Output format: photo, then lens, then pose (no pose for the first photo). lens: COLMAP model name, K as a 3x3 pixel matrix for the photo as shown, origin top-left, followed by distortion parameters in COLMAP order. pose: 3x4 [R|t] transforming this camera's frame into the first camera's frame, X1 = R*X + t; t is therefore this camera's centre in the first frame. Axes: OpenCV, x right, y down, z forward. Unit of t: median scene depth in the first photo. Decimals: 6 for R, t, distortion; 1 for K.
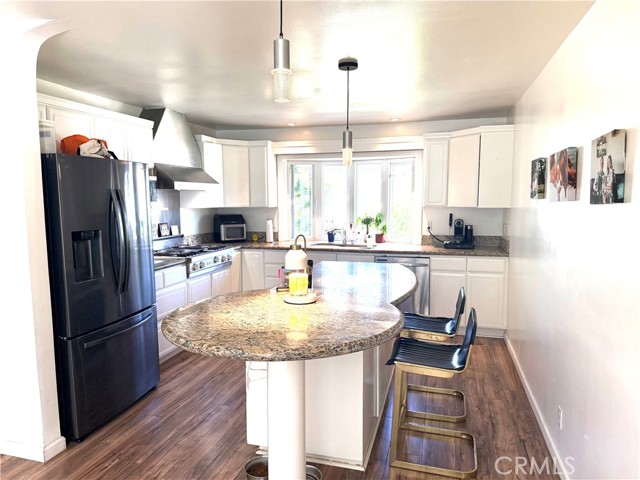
lens RADIAL K [[452.2, 0, 320.0], [0, 452.2, 240.0], [0, 0, 1]] dist [0.069866, -0.101730]
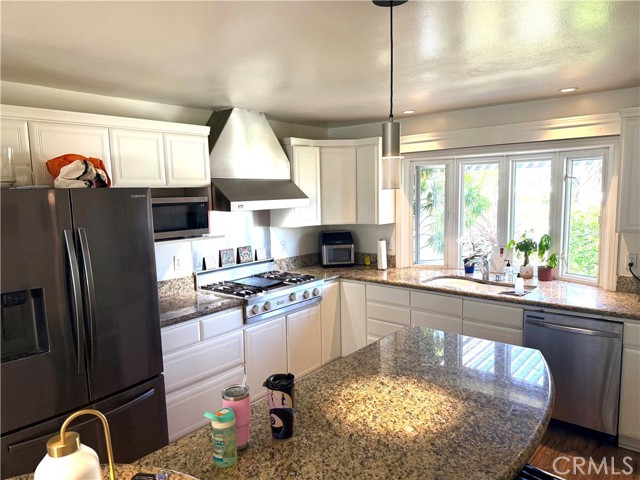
lens RADIAL K [[437.9, 0, 320.0], [0, 437.9, 240.0], [0, 0, 1]] dist [0.128549, -0.197915]
pose [[0.905407, 0.028974, -0.423554, 0.117719], [-0.018804, 0.999426, 0.028169, -0.069352], [0.424127, -0.017540, 0.905433, 0.299365]]
